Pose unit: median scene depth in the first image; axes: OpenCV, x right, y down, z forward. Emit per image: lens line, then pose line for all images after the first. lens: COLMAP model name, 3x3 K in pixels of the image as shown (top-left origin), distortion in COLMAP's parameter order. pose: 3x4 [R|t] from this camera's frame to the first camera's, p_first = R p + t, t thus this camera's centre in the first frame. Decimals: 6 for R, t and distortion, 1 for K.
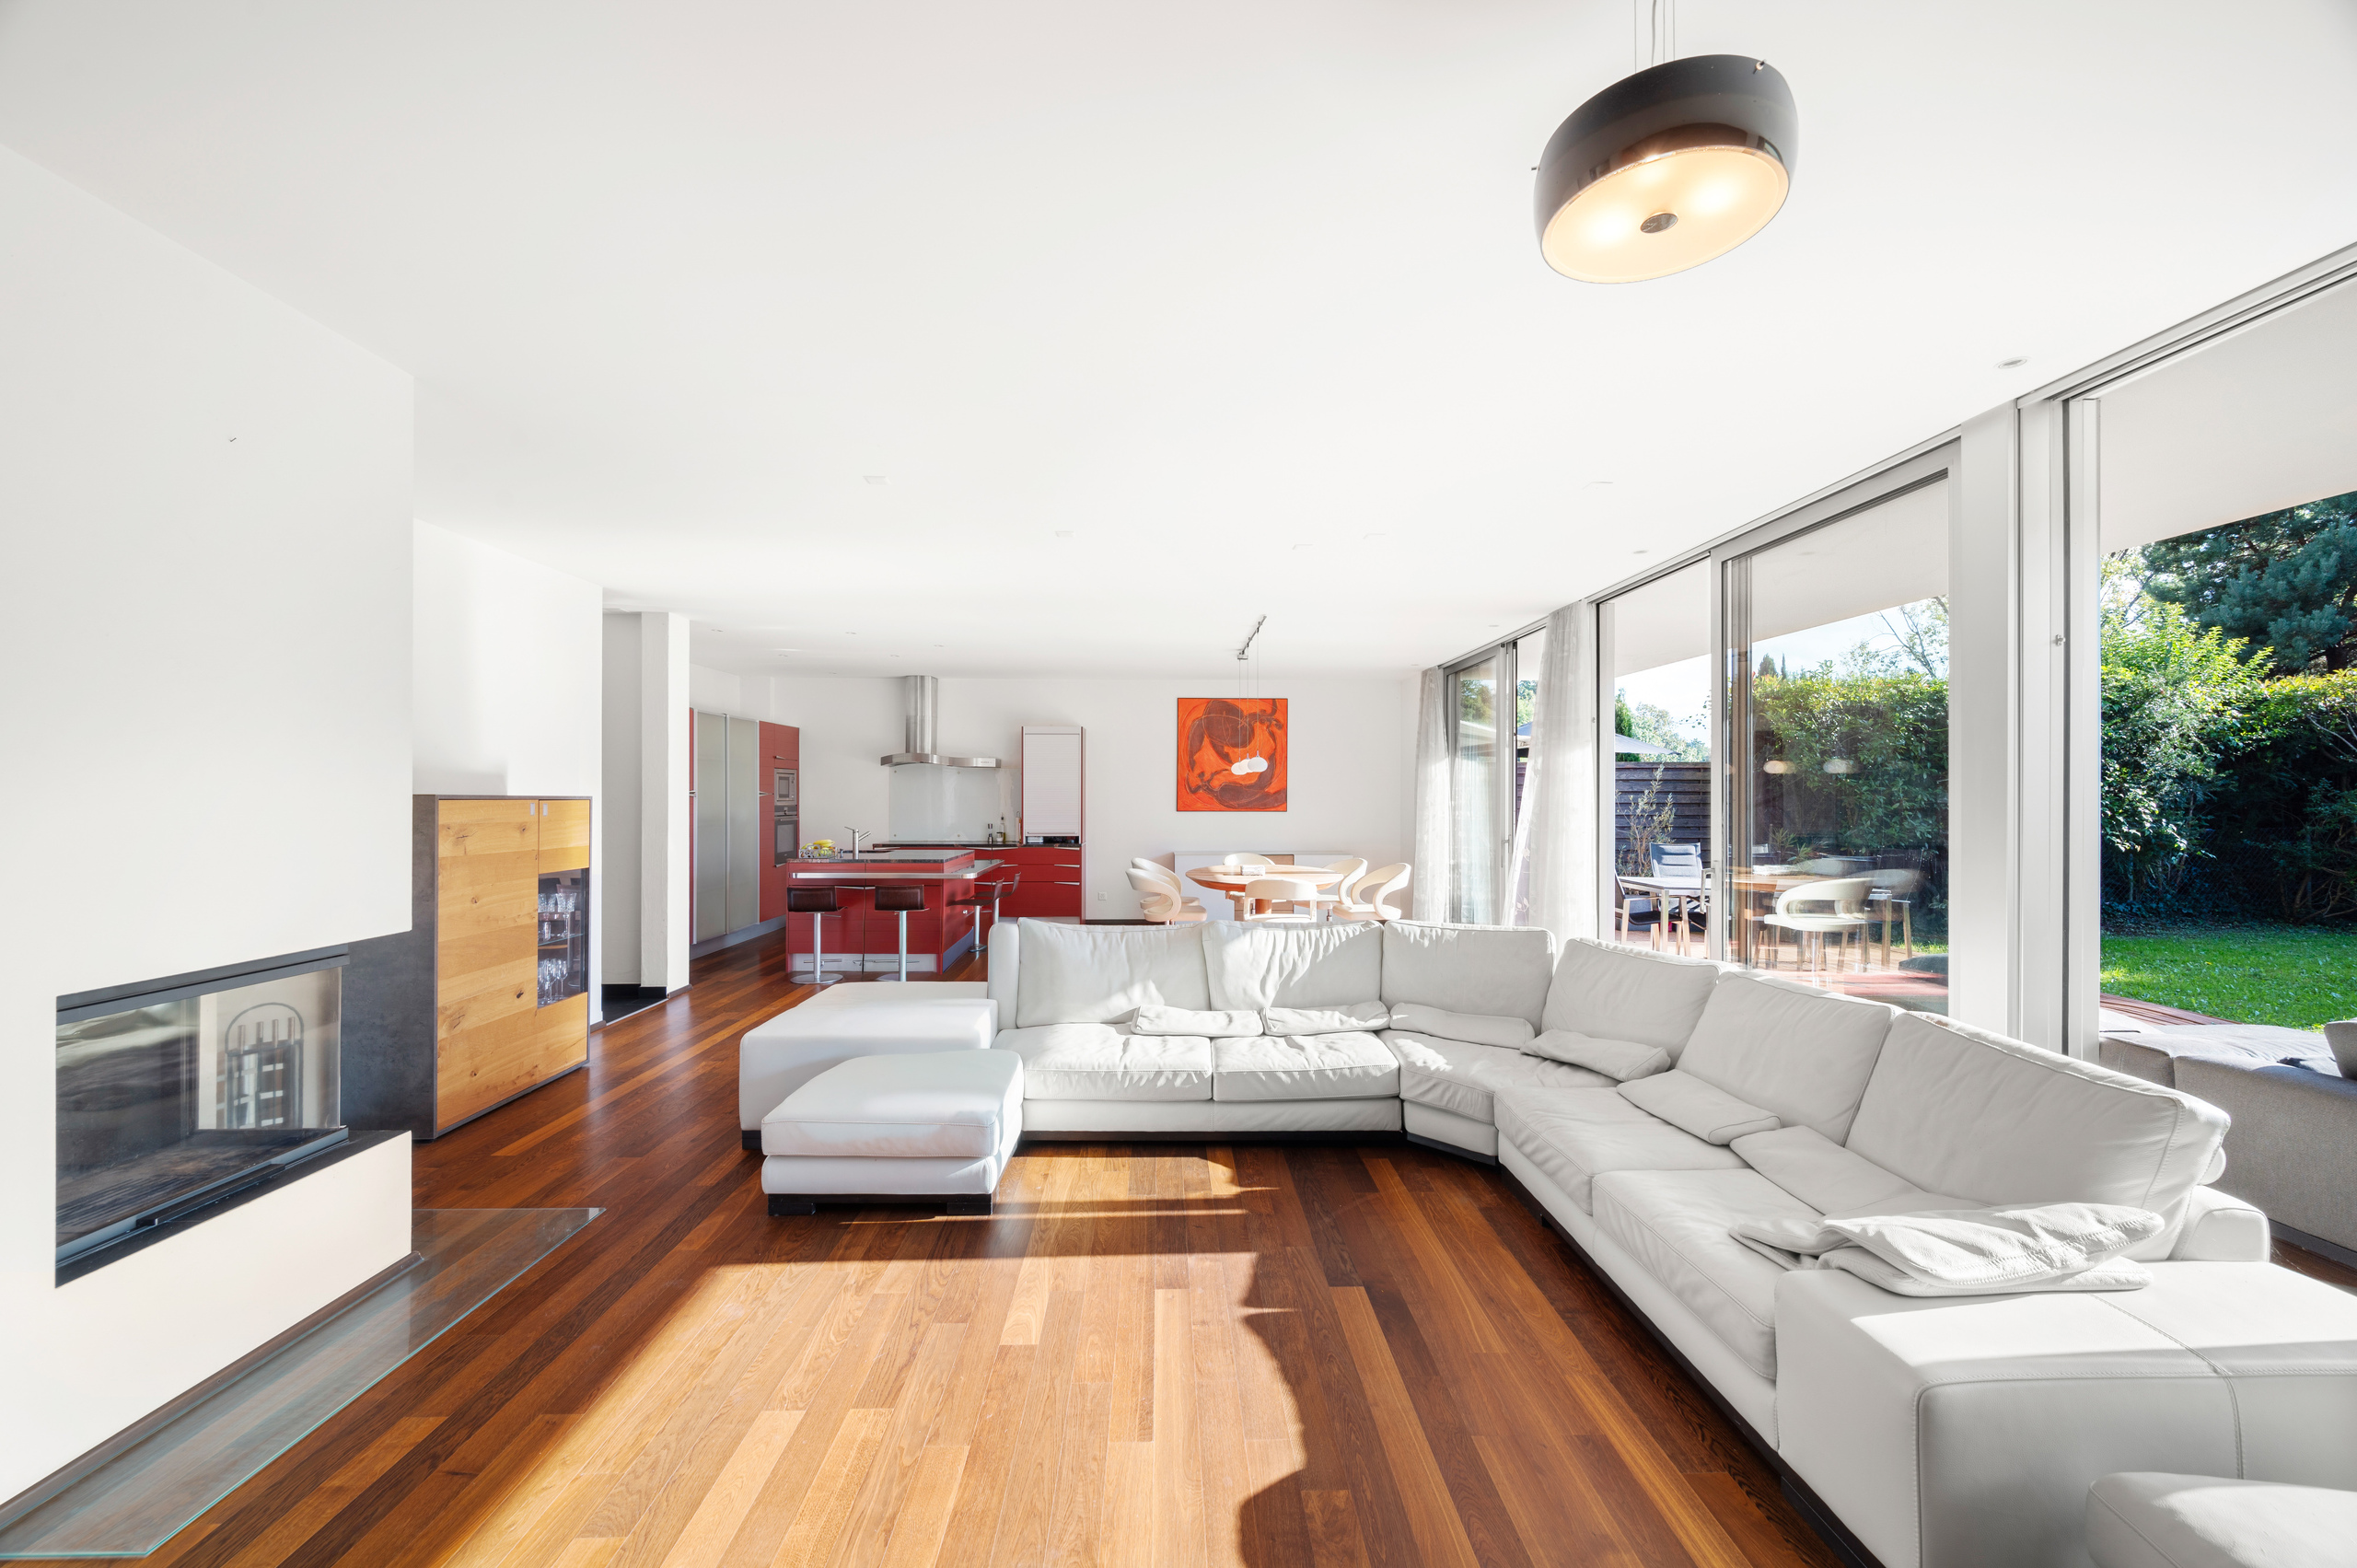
lens RADIAL K [[935.1, 0, 1187.6], [0, 935.1, 791.5], [0, 0, 1]] dist [-0.001180, -0.000124]
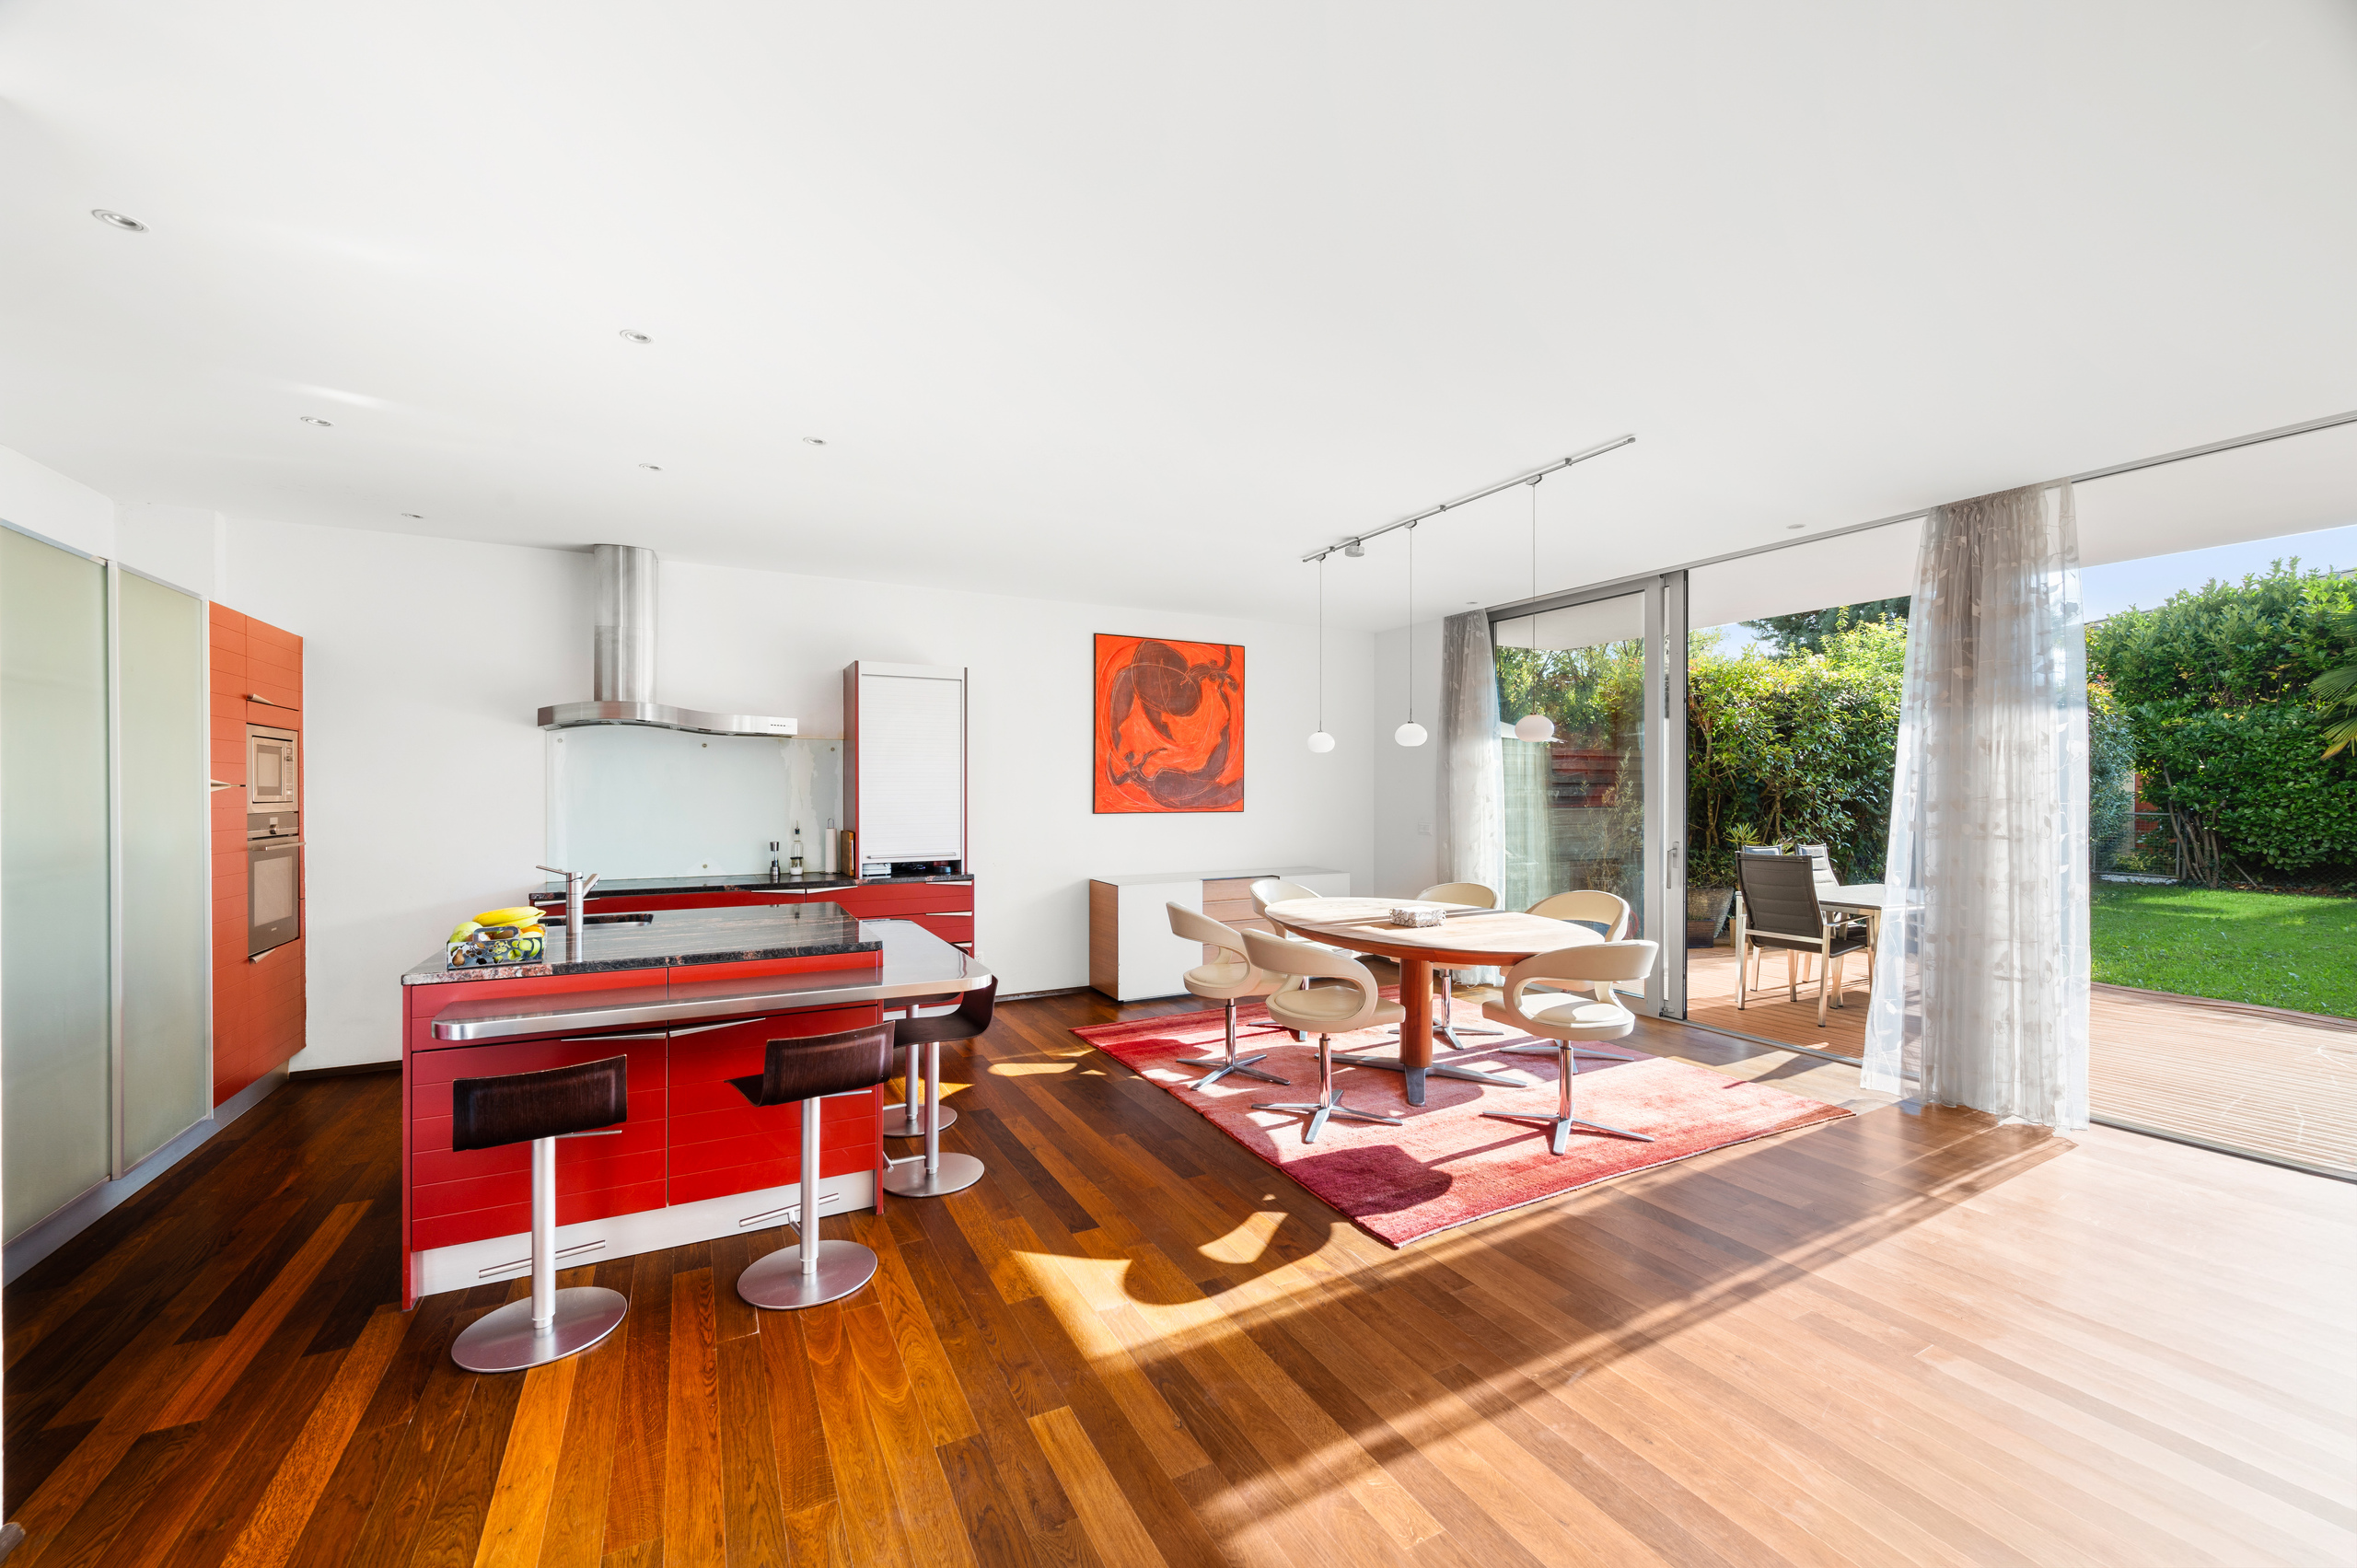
lens RADIAL K [[935.1, 0, 1170.6], [0, 935.1, 794.2], [0, 0, 1]] dist [-0.001180, -0.000124]
pose [[0.889292, -0.004971, 0.457312, -0.253226], [0.002578, 0.999980, 0.005857, 0.004493], [-0.457332, -0.004030, 0.889287, 0.419351]]
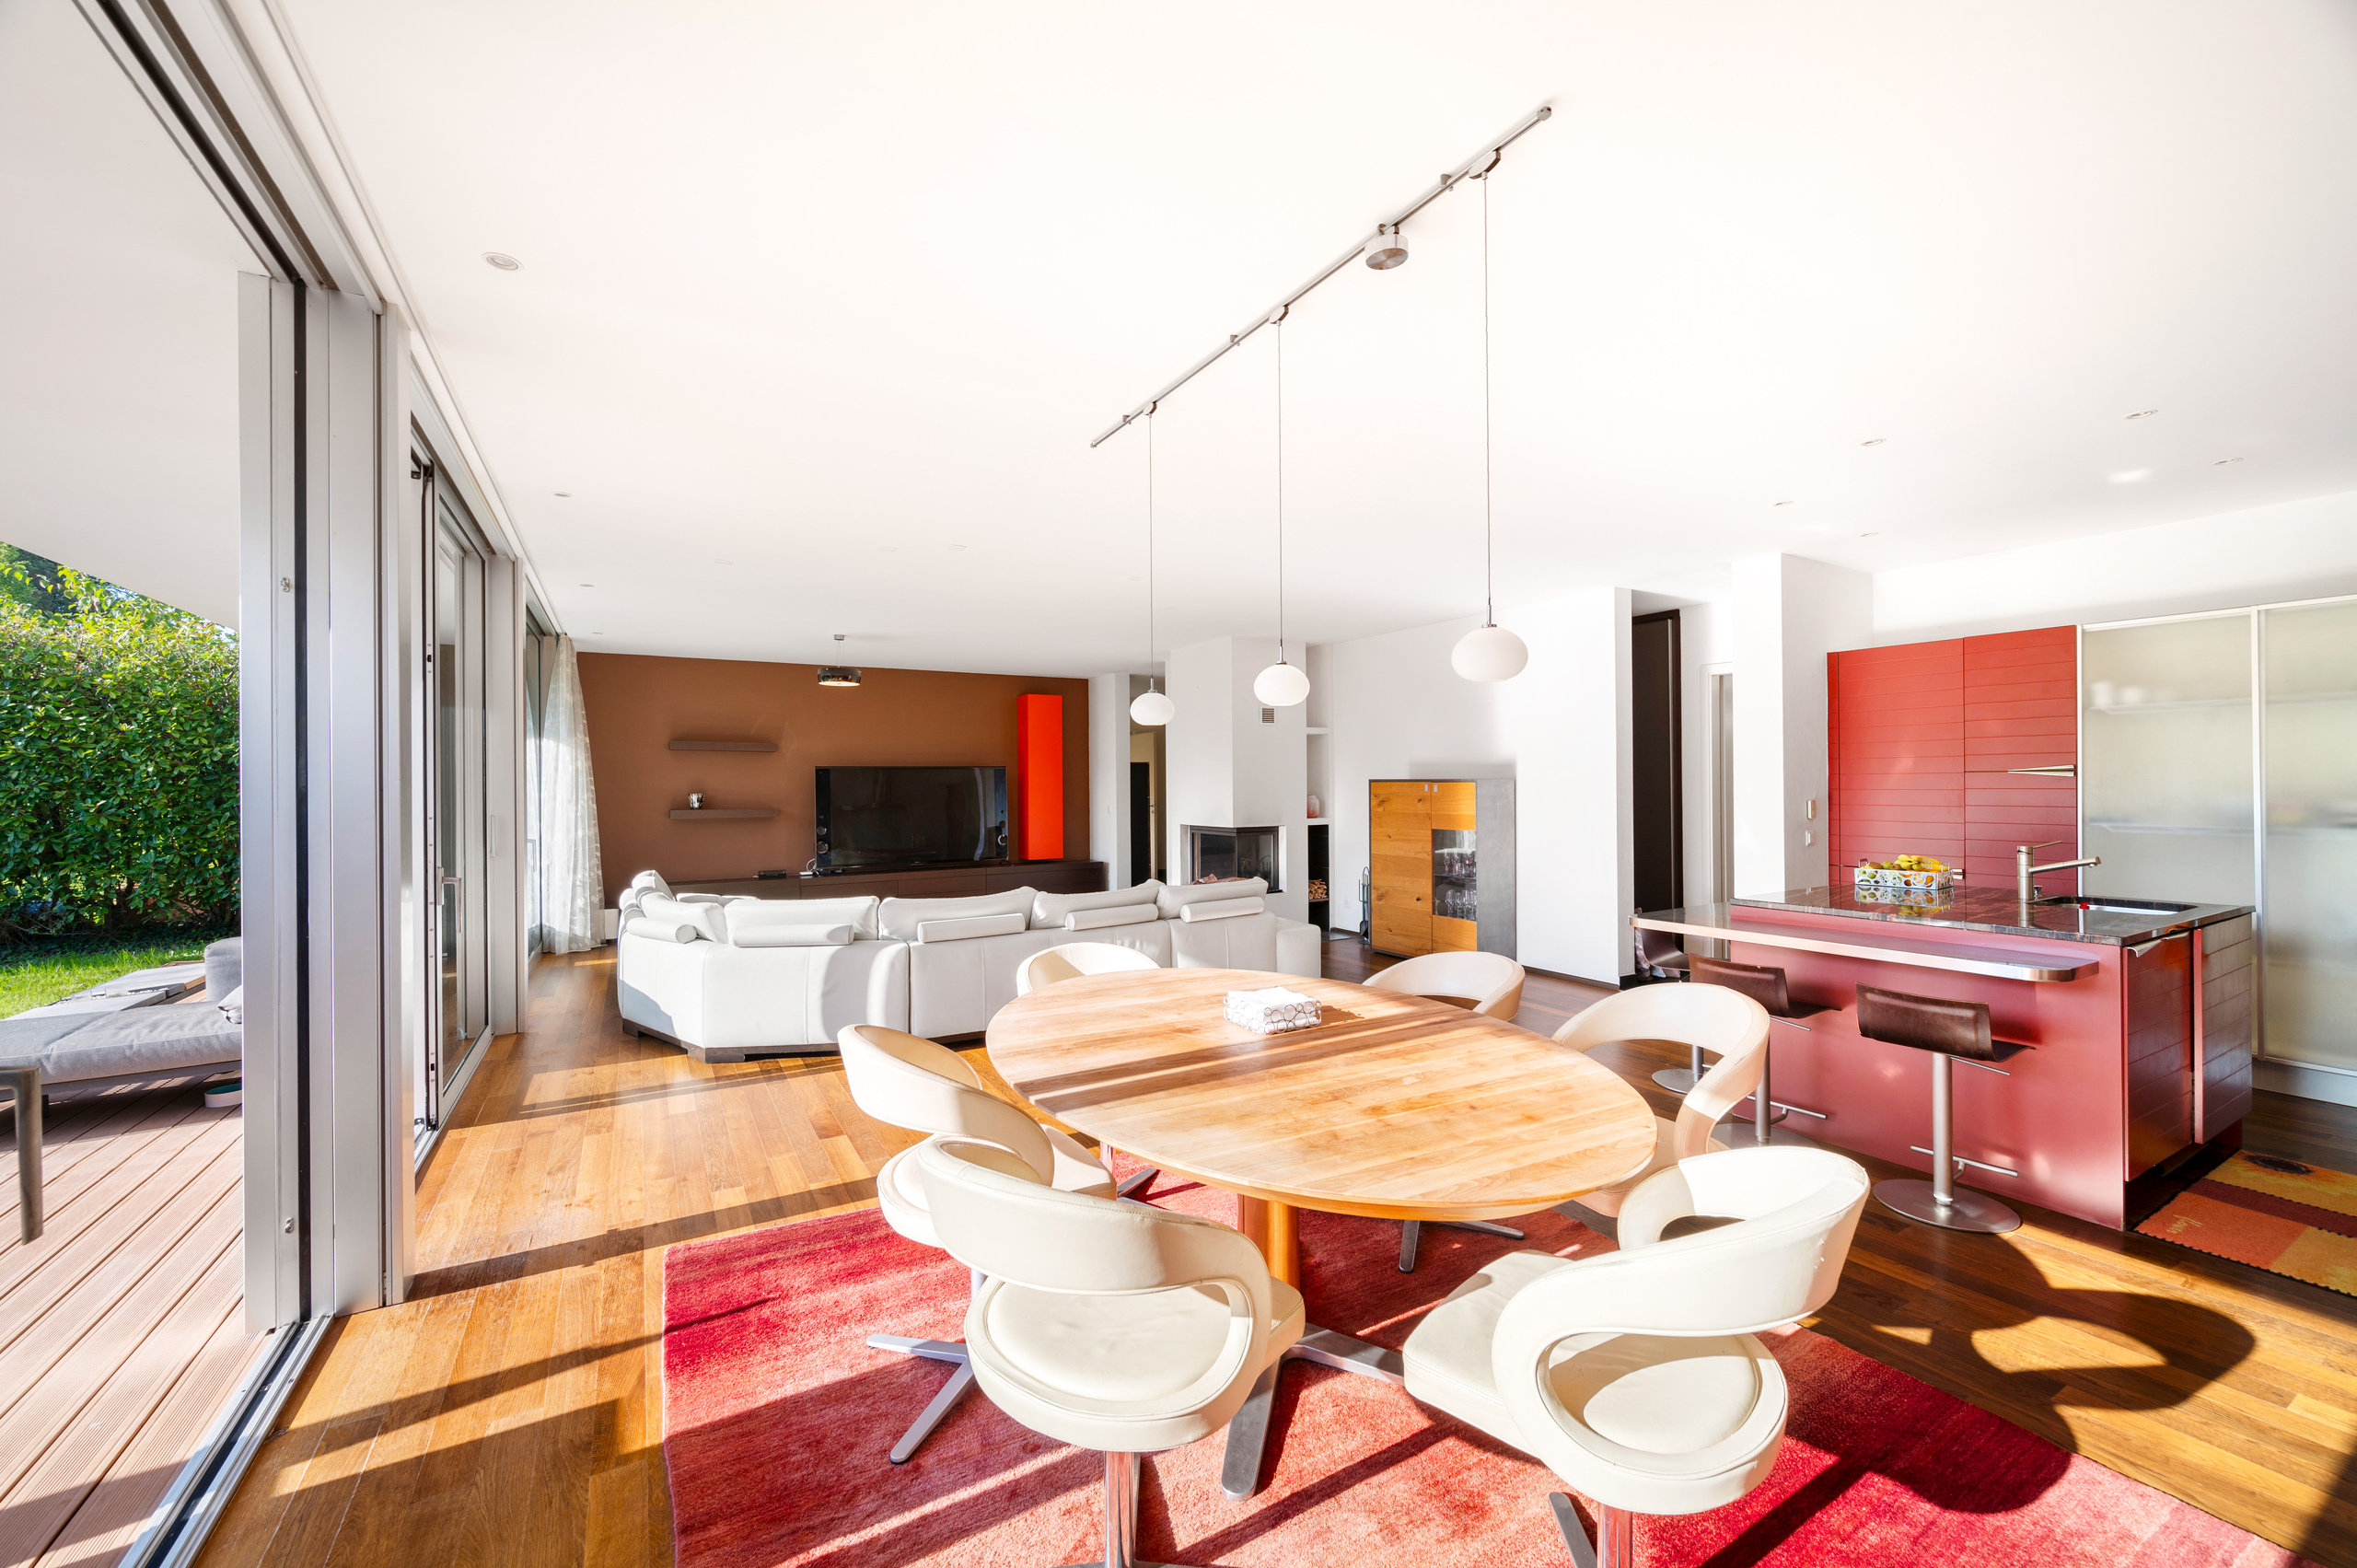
lens RADIAL K [[935.1, 0, 1179.0], [0, 935.1, 780.8], [0, 0, 1]] dist [-0.001180, -0.000124]
pose [[-0.878348, 0.002728, -0.478014, 0.190844], [0.006639, 0.999957, -0.006491, 0.006739], [0.477975, -0.008875, -0.878328, 0.962488]]
